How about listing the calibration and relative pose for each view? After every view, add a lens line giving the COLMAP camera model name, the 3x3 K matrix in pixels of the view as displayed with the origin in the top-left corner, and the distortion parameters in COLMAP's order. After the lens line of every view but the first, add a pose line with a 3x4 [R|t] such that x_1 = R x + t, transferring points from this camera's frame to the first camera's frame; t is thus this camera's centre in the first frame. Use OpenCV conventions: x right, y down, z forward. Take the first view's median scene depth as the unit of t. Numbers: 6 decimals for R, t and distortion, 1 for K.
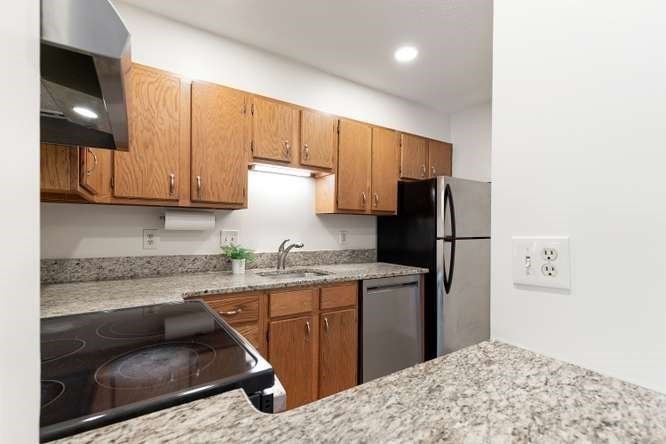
lens RADIAL K [[302.4, 0, 330.2], [0, 302.4, 229.2], [0, 0, 1]] dist [0.002148, 0.000208]
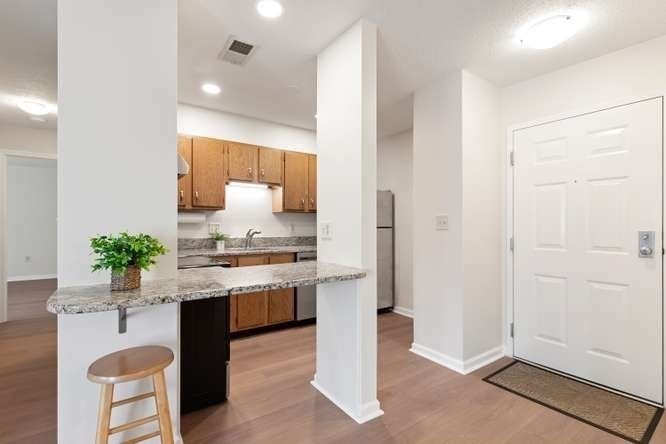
lens RADIAL K [[310.8, 0, 328.9], [0, 310.8, 225.2], [0, 0, 1]] dist [0.000441, 0.000048]
pose [[0.999355, -0.007905, 0.035031, 0.207654], [0.008119, 0.999949, -0.005978, 0.027834], [-0.034982, 0.006258, 0.999368, -0.644532]]
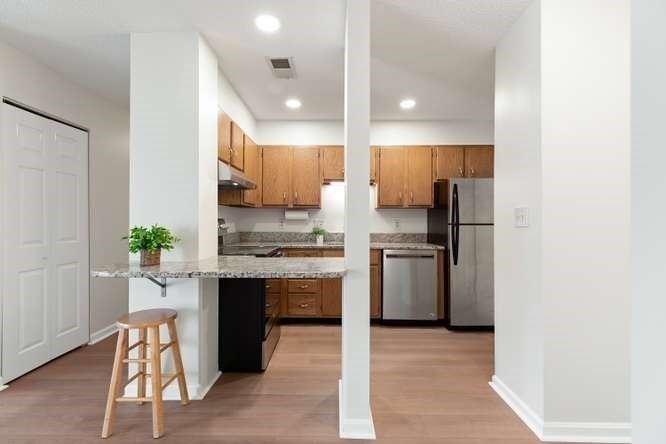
lens RADIAL K [[299.1, 0, 329.6], [0, 299.1, 220.8], [0, 0, 1]] dist [0.001347, 0.000042]
pose [[0.834079, -0.009000, -0.551572, 0.692775], [0.002234, 0.999914, -0.012938, 0.033748], [0.551641, 0.009559, 0.834027, -0.447794]]
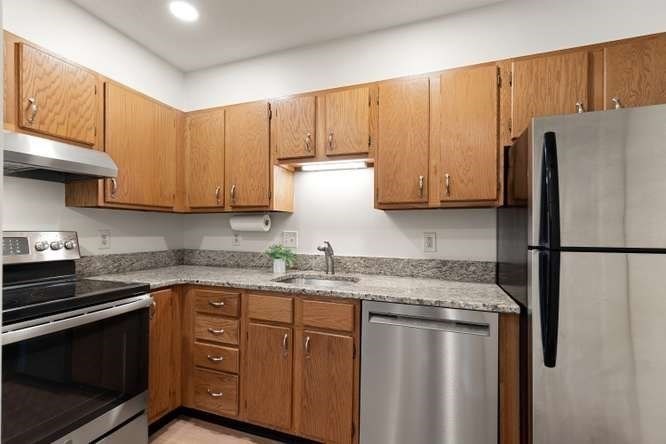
lens RADIAL K [[302.4, 0, 330.2], [0, 302.4, 229.2], [0, 0, 1]] dist [0.002148, 0.000208]
pose [[0.607592, -0.006765, -0.794221, 0.585934], [-0.003300, 0.999934, -0.011042, 0.007082], [0.794243, 0.009330, 0.607529, 0.463645]]
